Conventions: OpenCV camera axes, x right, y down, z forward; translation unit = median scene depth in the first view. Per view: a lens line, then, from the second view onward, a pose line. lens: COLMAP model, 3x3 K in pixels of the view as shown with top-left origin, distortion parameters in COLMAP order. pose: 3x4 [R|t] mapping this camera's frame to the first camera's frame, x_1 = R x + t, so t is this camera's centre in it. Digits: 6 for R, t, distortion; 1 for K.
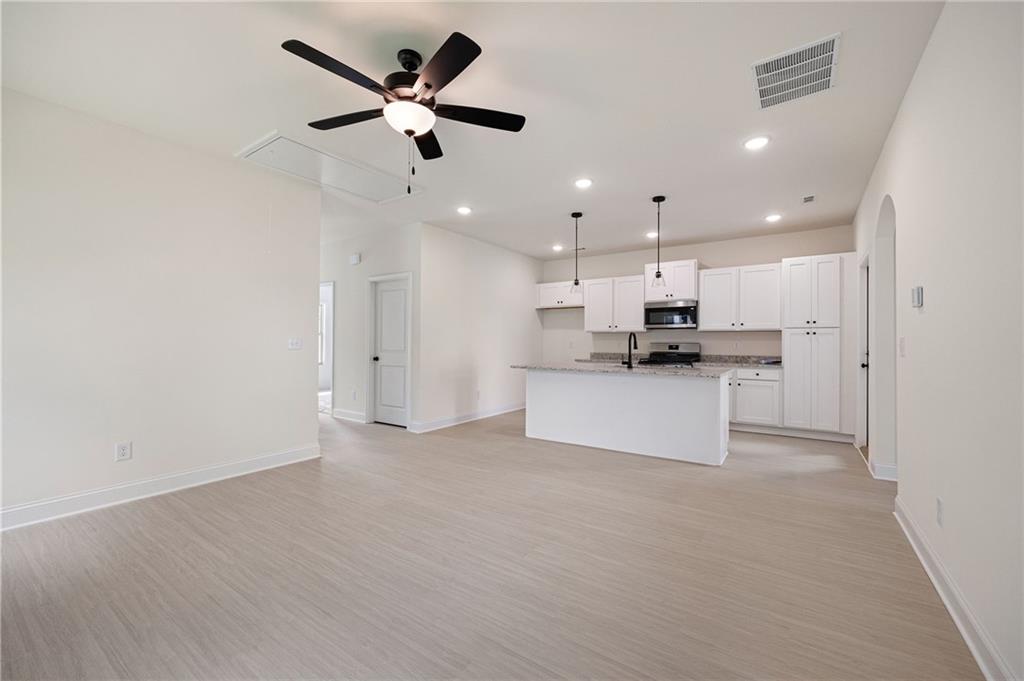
lens RADIAL K [[417.9, 0, 510.5], [0, 417.9, 335.3], [0, 0, 1]] dist [-0.001604, -0.000140]
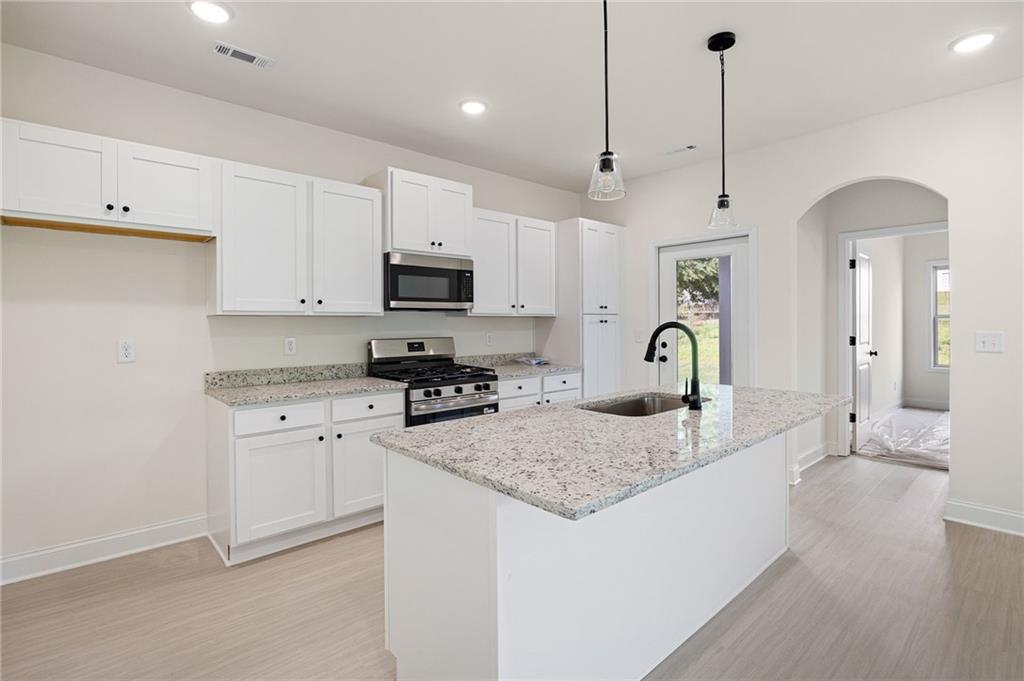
lens RADIAL K [[491.9, 0, 514.0], [0, 491.9, 319.1], [0, 0, 1]] dist [-0.003464, -0.000050]
pose [[0.227776, 0.003159, 0.973708, -0.169161], [-0.006848, 0.999975, -0.001642, -0.004733], [-0.973689, -0.006294, 0.227792, 0.749015]]
